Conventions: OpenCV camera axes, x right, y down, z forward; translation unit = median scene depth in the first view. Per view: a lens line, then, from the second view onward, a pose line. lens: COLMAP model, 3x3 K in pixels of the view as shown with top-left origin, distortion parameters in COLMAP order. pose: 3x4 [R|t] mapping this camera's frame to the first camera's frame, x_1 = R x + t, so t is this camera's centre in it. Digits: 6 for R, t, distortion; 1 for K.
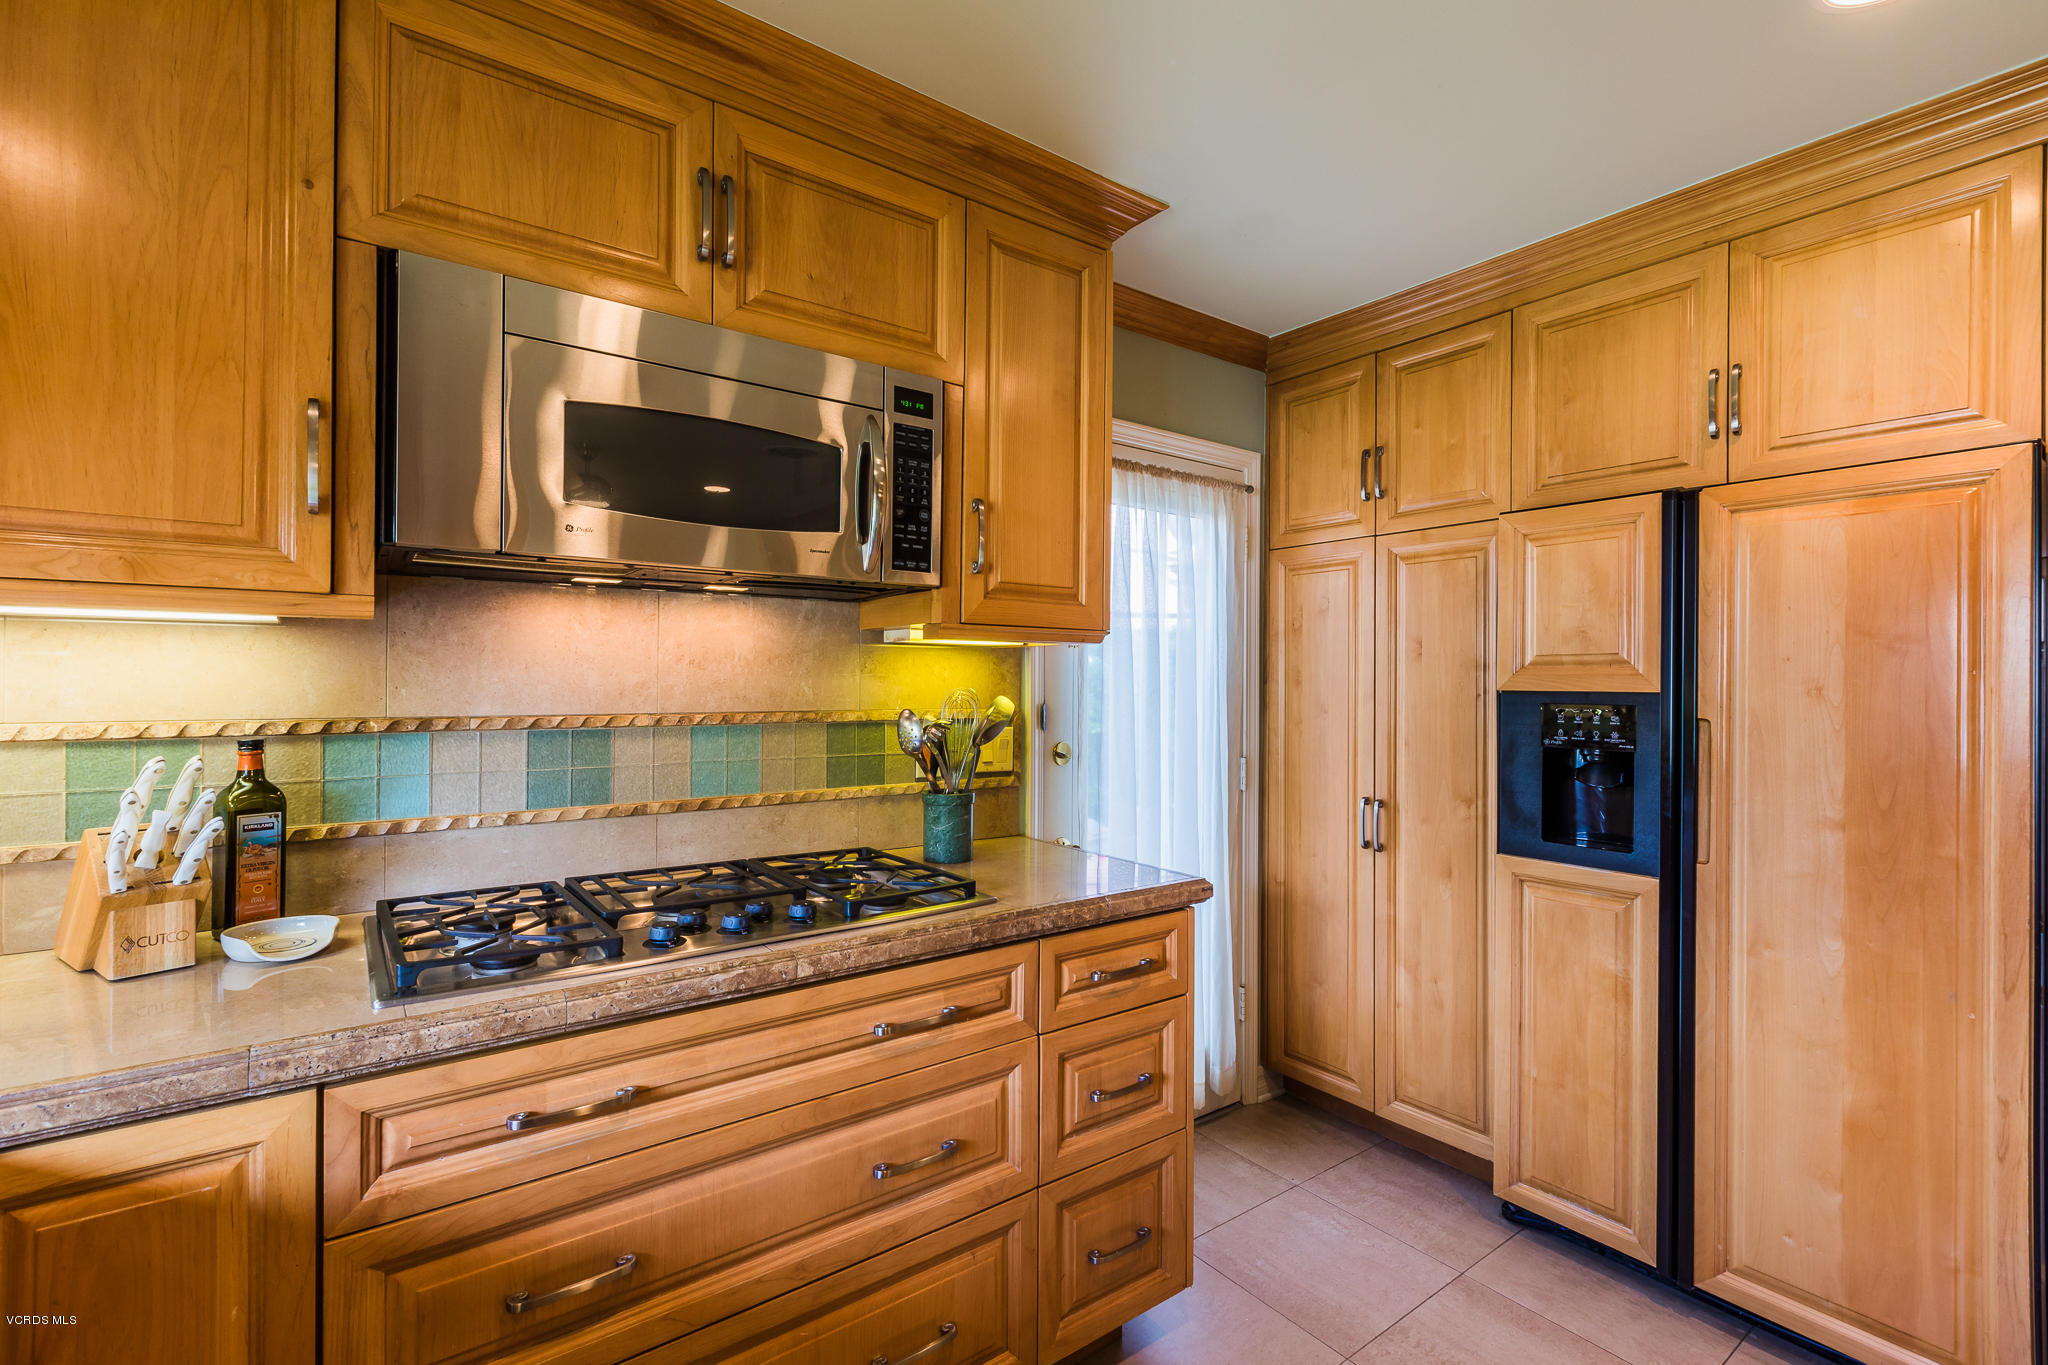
lens RADIAL K [[910.9, 0, 1010.9], [0, 910.9, 679.4], [0, 0, 1]] dist [-0.002883, 0.000424]
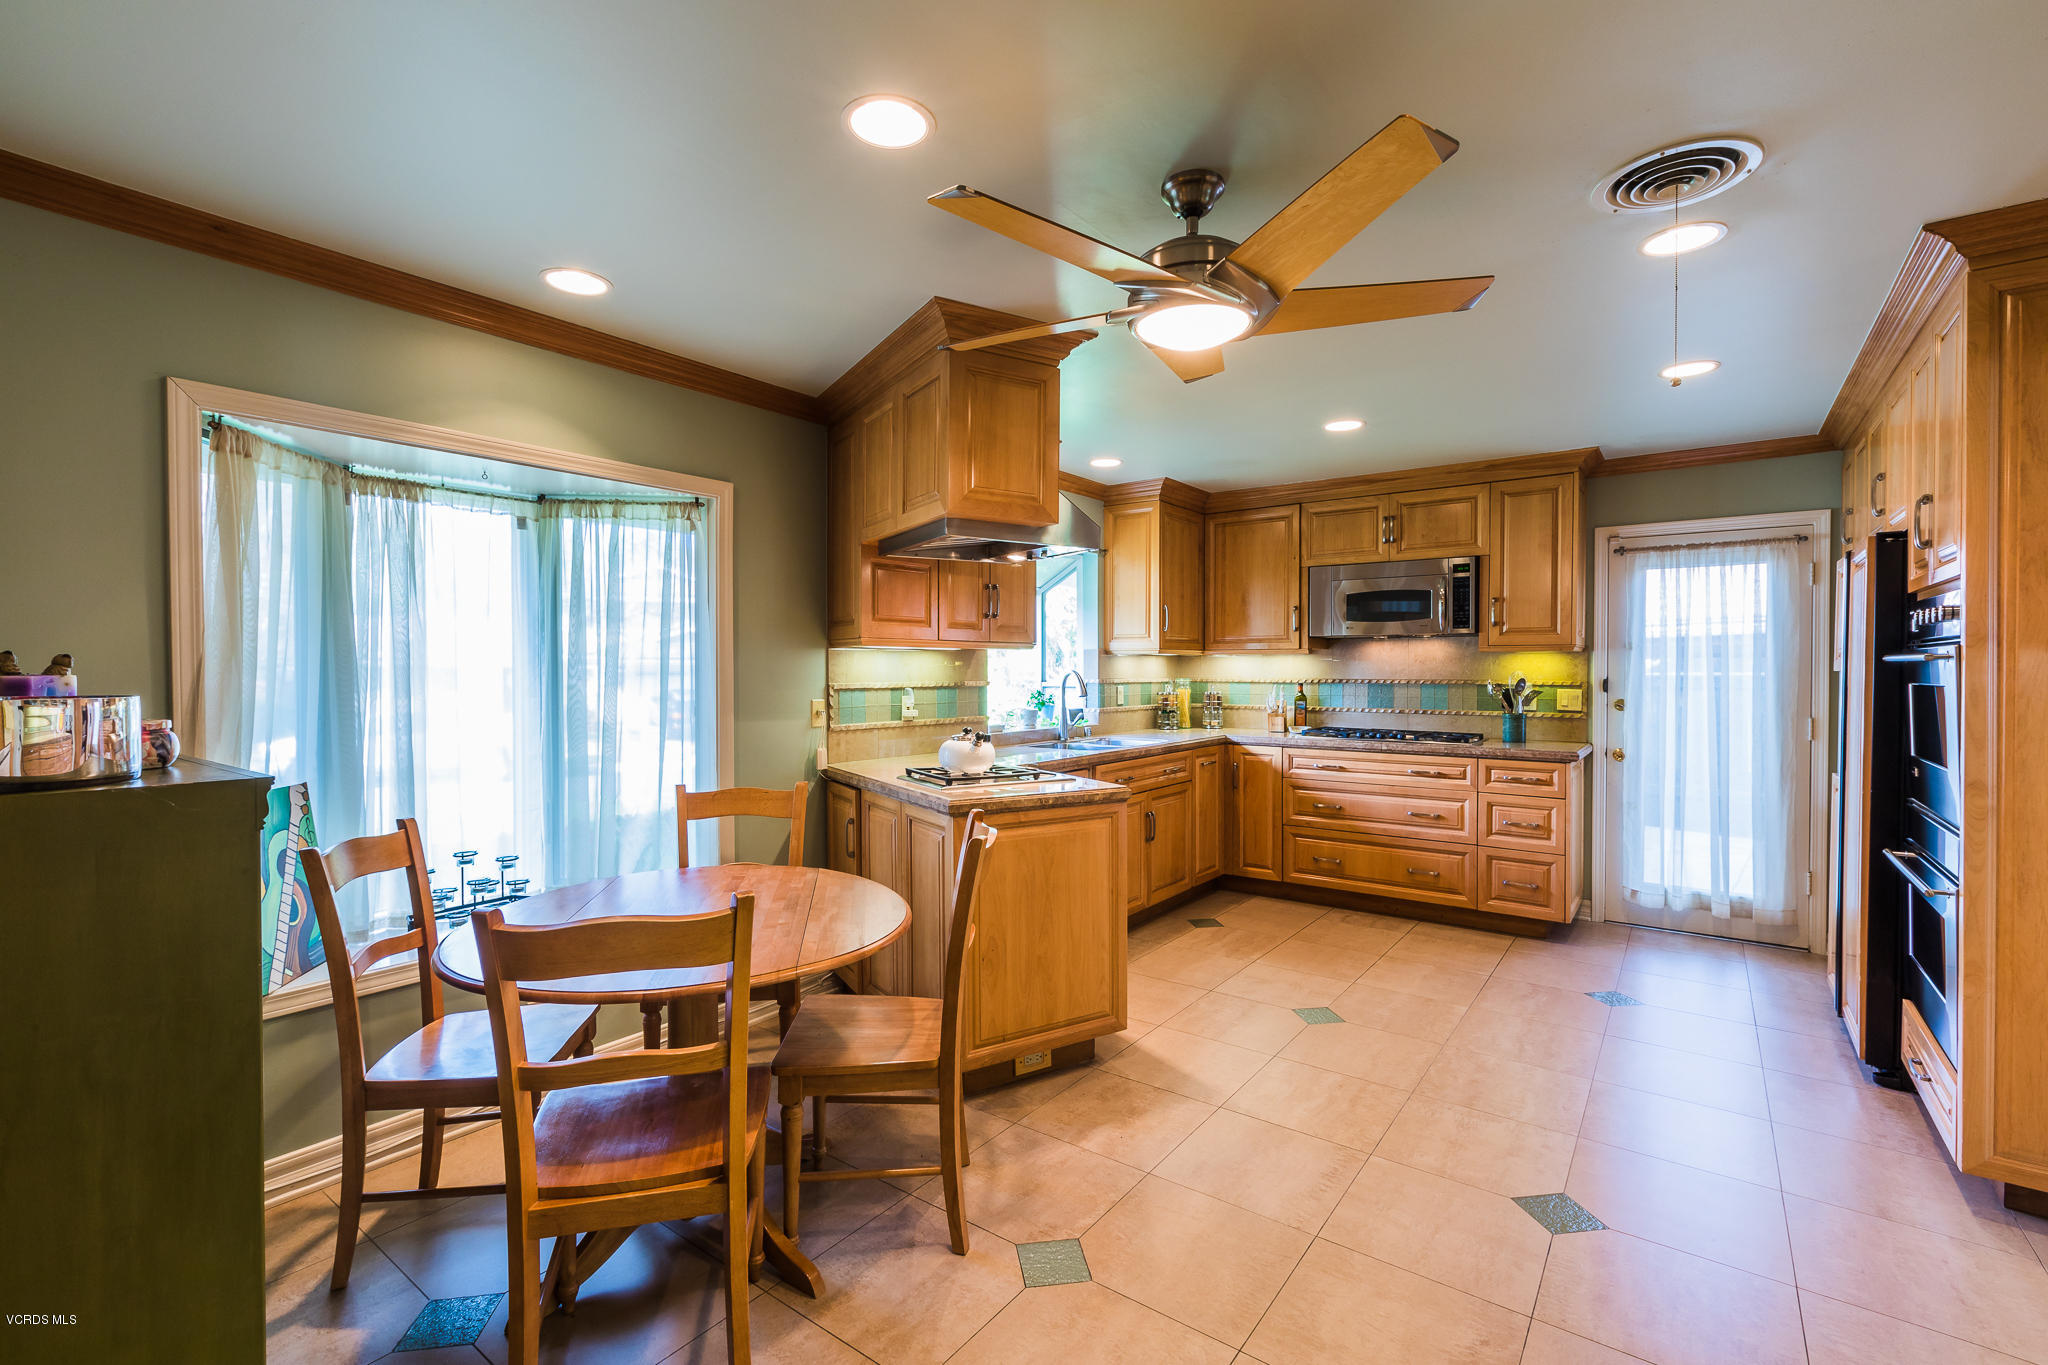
lens RADIAL K [[910.9, 0, 1021.4], [0, 910.9, 673.1], [0, 0, 1]] dist [-0.002883, 0.000424]
pose [[0.291241, -0.000077, -0.956650, 2.312490], [0.003897, 0.999992, 0.001106, 0.009955], [0.956642, -0.004050, 0.291239, -1.181908]]
